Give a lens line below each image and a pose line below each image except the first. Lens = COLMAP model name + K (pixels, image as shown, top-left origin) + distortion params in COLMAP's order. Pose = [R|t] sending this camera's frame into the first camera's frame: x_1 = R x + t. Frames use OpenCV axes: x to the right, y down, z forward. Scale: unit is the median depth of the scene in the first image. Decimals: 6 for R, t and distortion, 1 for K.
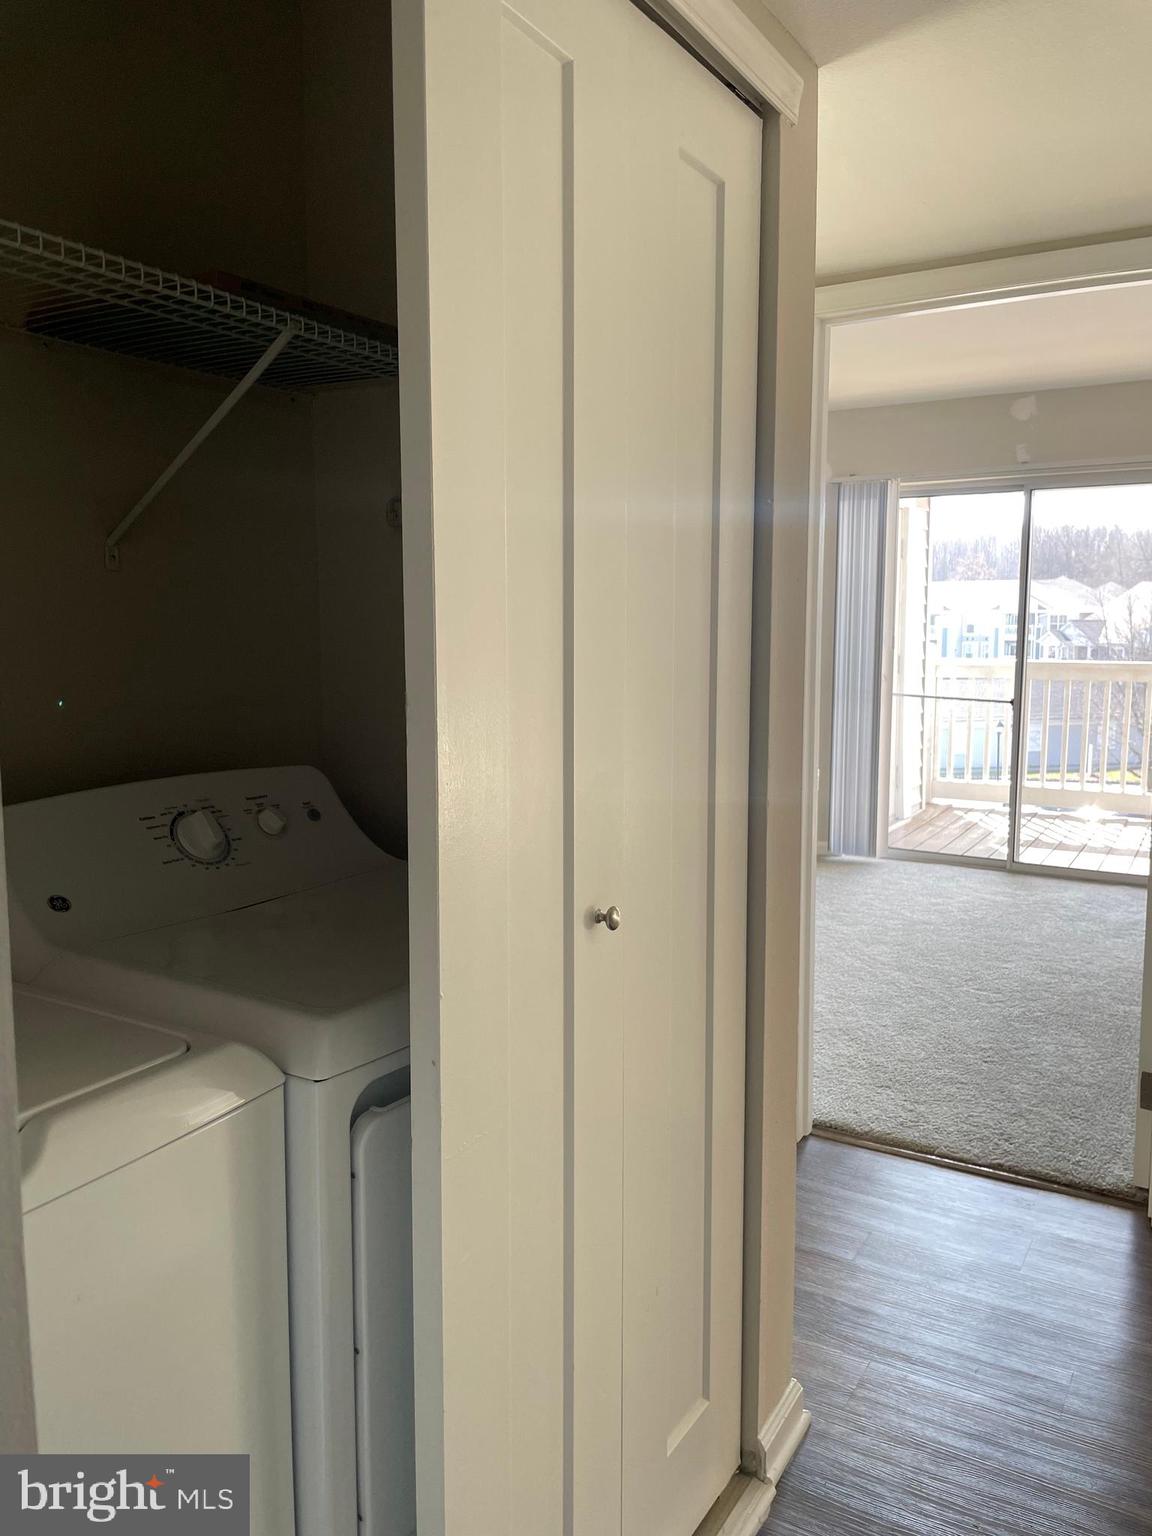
lens RADIAL K [[1166.2, 0, 578.1], [0, 1166.2, 770.3], [0, 0, 1]] dist [0.047024, -0.000020]
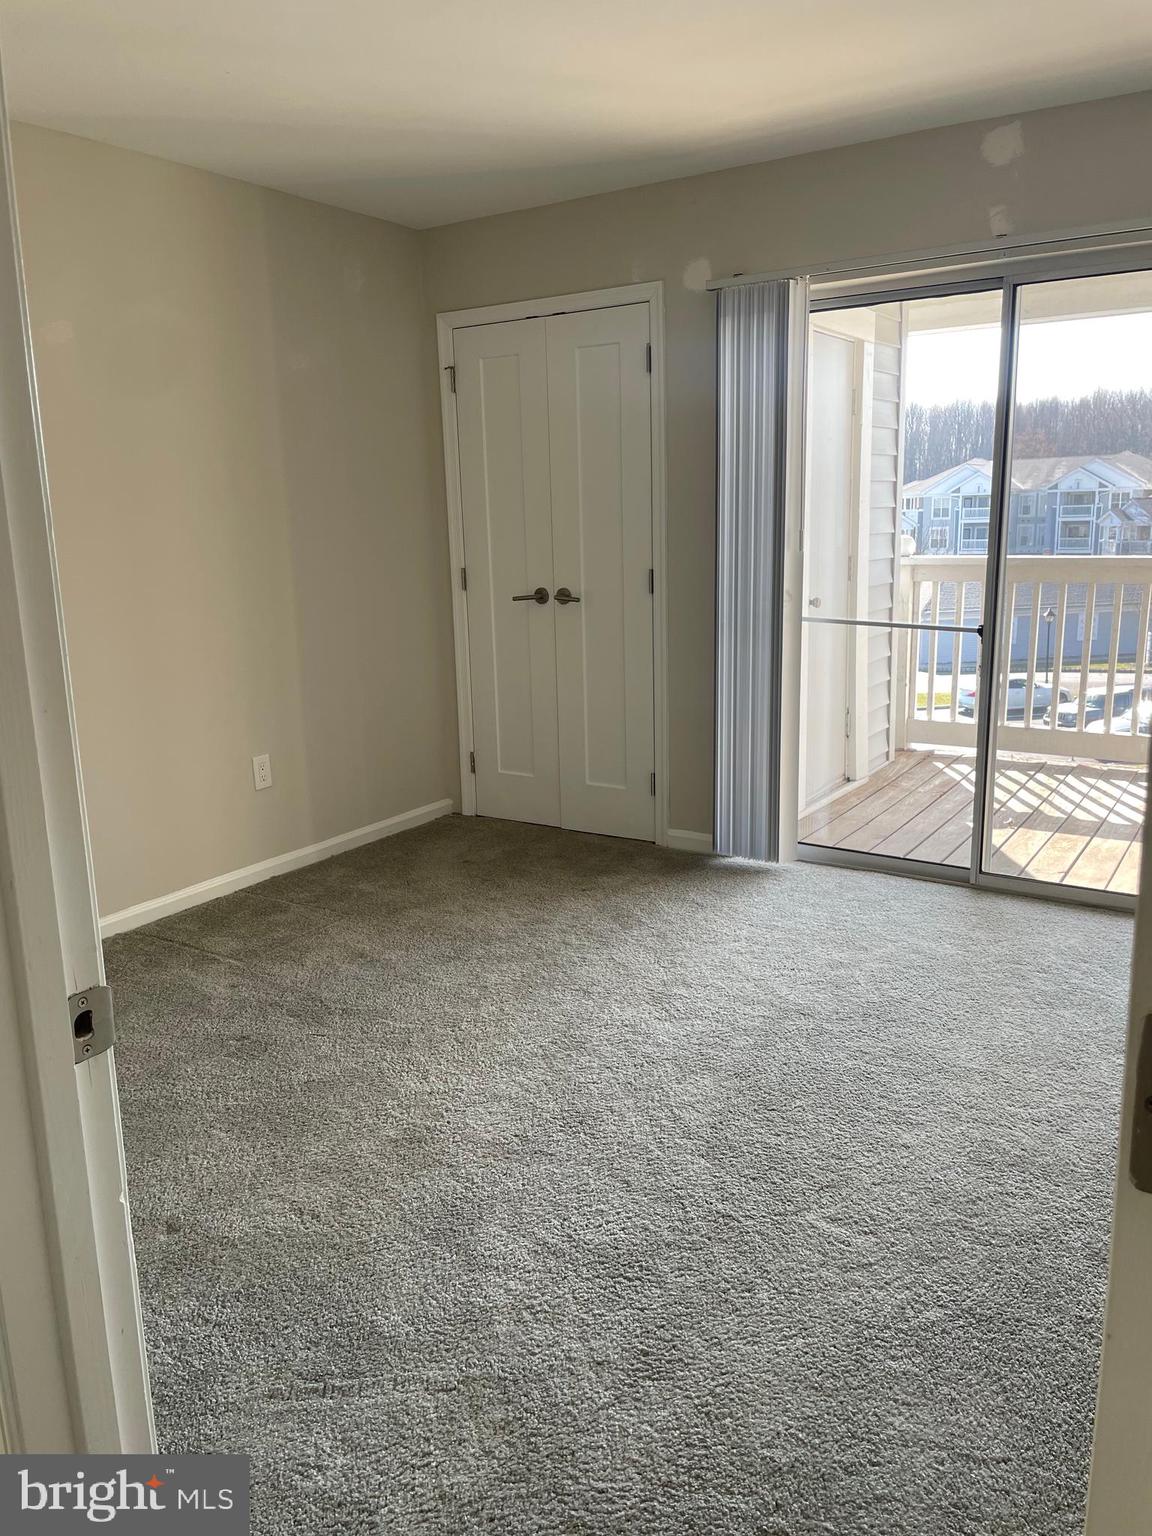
lens RADIAL K [[1166.2, 0, 574.1], [0, 1166.2, 764.7], [0, 0, 1]] dist [0.047024, -0.000020]
pose [[0.998910, -0.012987, -0.044831, 0.168683], [0.016757, 0.996260, 0.084762, -0.041469], [0.043563, -0.085421, 0.995392, 0.329582]]
